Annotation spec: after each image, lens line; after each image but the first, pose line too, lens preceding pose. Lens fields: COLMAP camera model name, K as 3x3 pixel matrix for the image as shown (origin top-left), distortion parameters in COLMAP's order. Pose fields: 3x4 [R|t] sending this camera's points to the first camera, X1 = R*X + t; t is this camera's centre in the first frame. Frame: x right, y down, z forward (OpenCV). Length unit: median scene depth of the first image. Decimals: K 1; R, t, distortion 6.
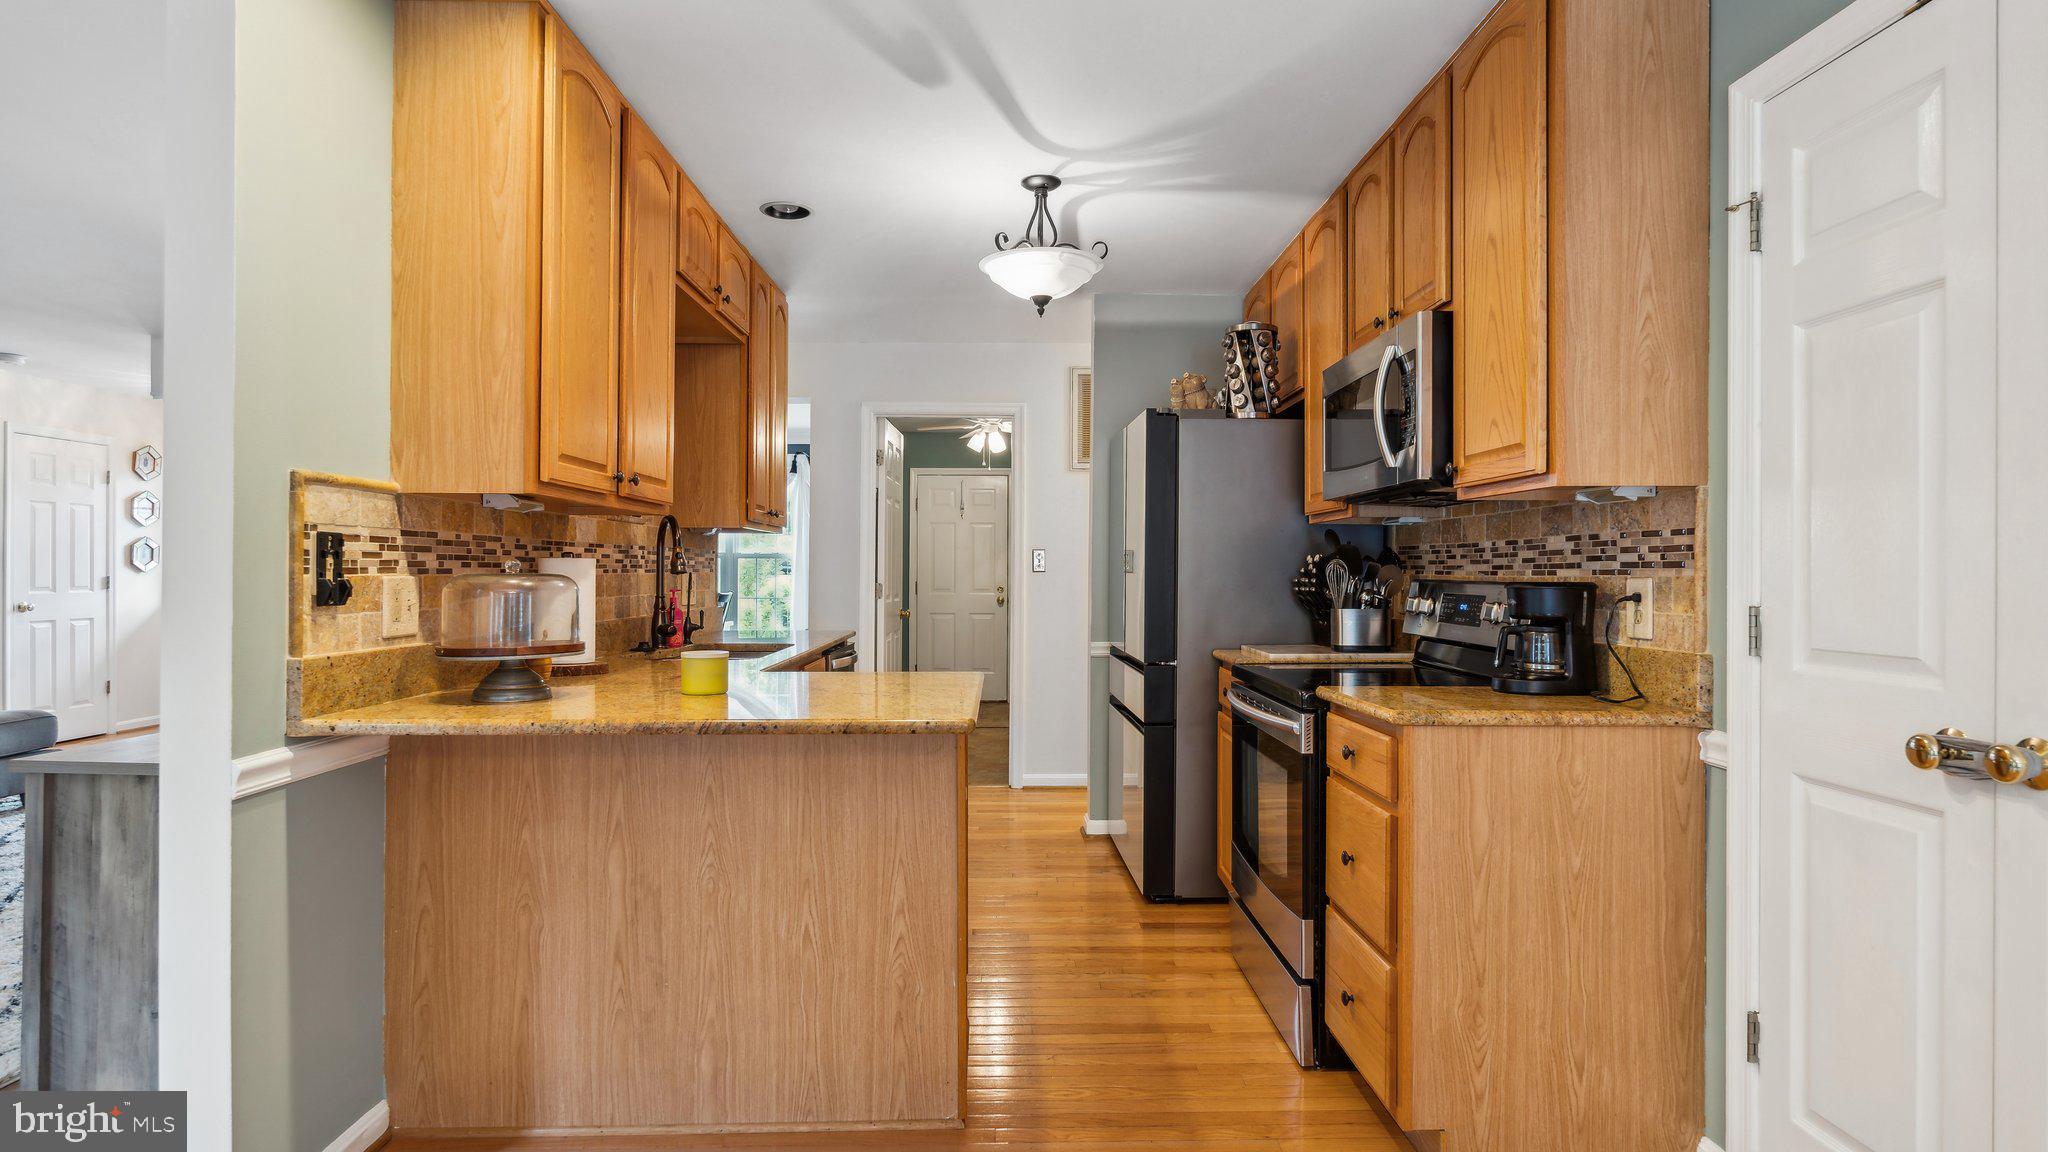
lens RADIAL K [[1063.8, 0, 1022.1], [0, 1063.8, 570.6], [0, 0, 1]] dist [-0.003305, 0.000489]
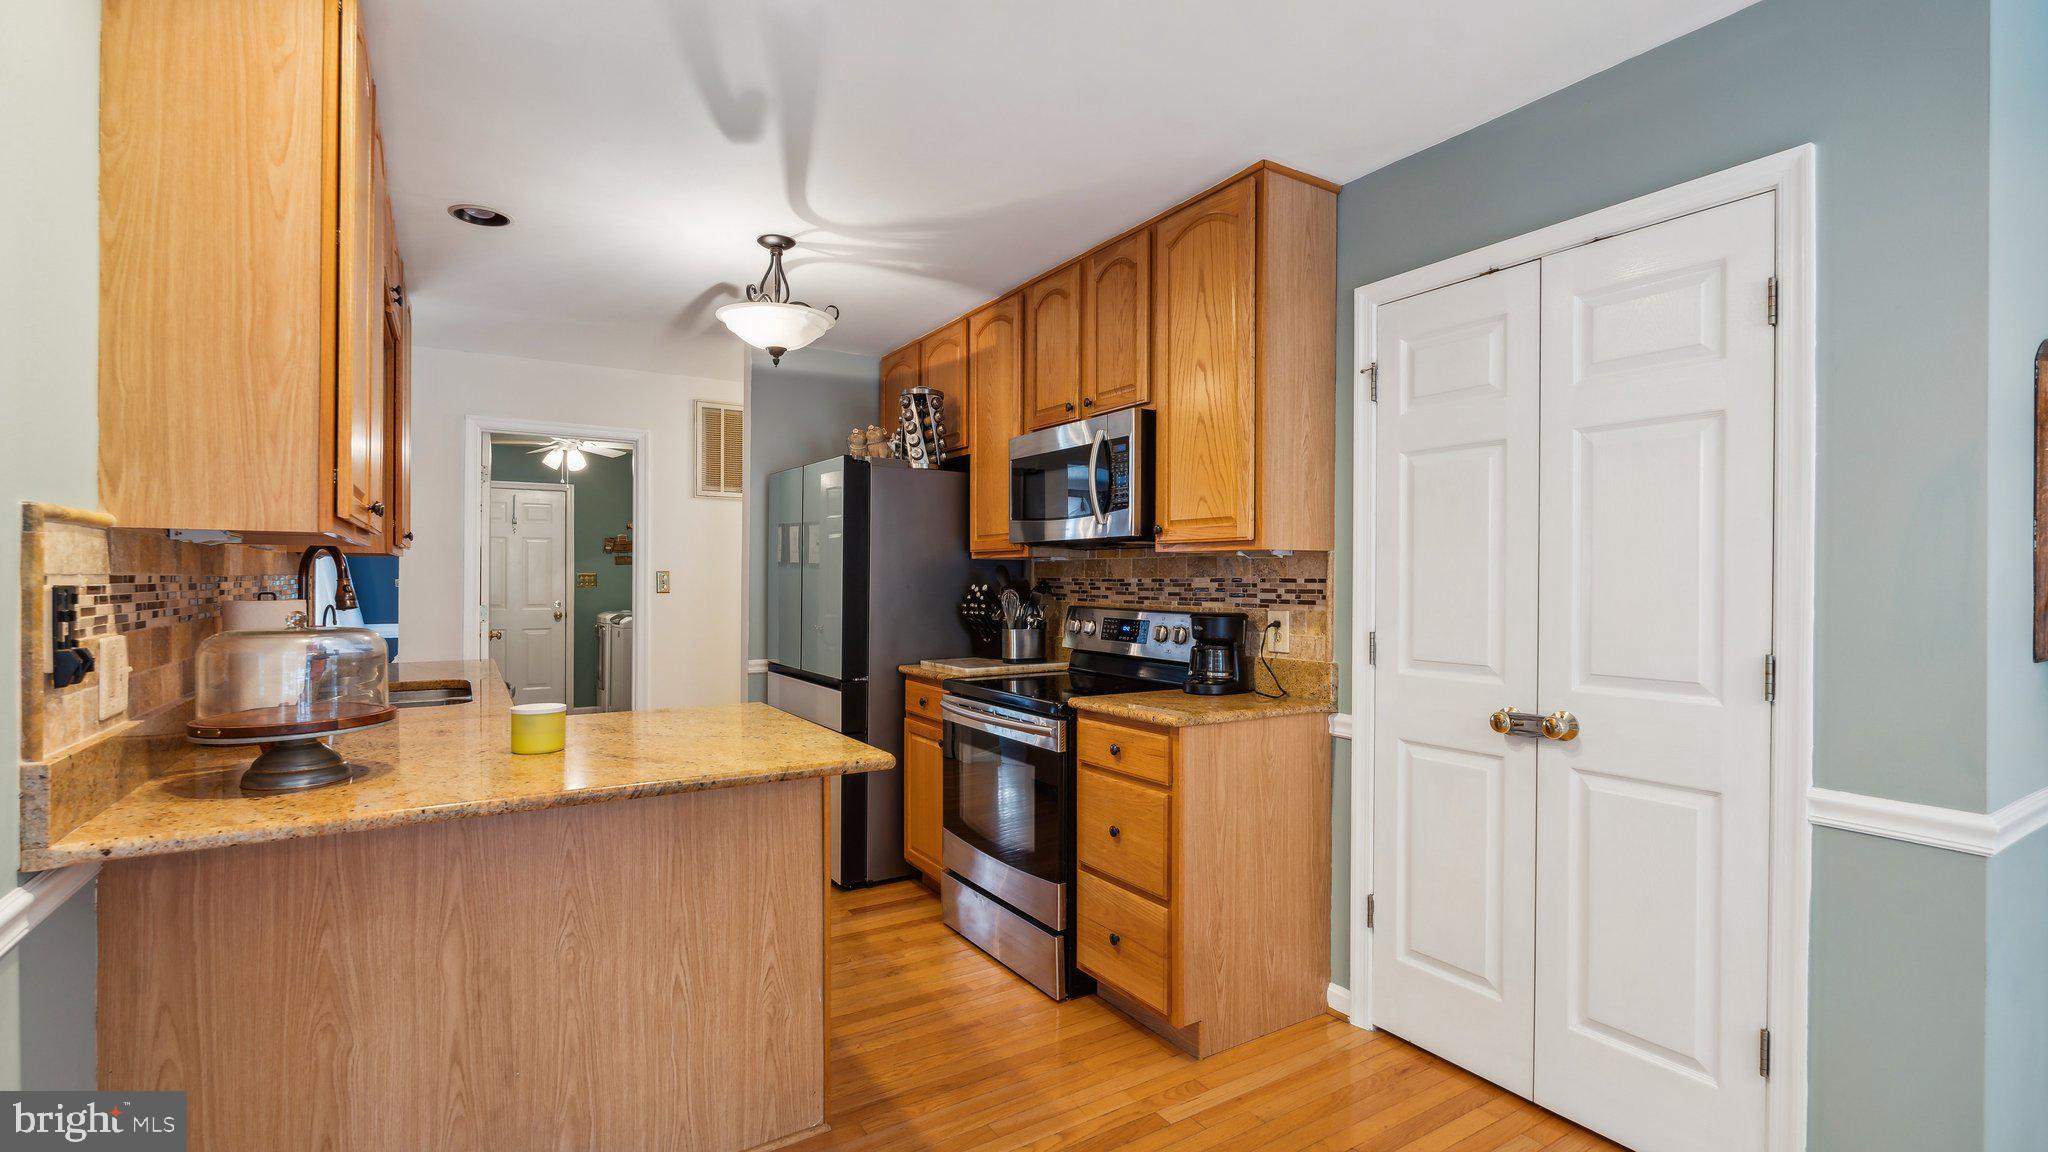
lens RADIAL K [[926.0, 0, 1022.0], [0, 926.0, 582.9], [0, 0, 1]] dist [-0.003494, -0.000090]
pose [[0.854838, -0.002295, 0.518890, -0.373870], [-0.002162, 0.999966, 0.007984, -0.040018], [-0.518890, -0.007947, 0.854804, 0.098845]]
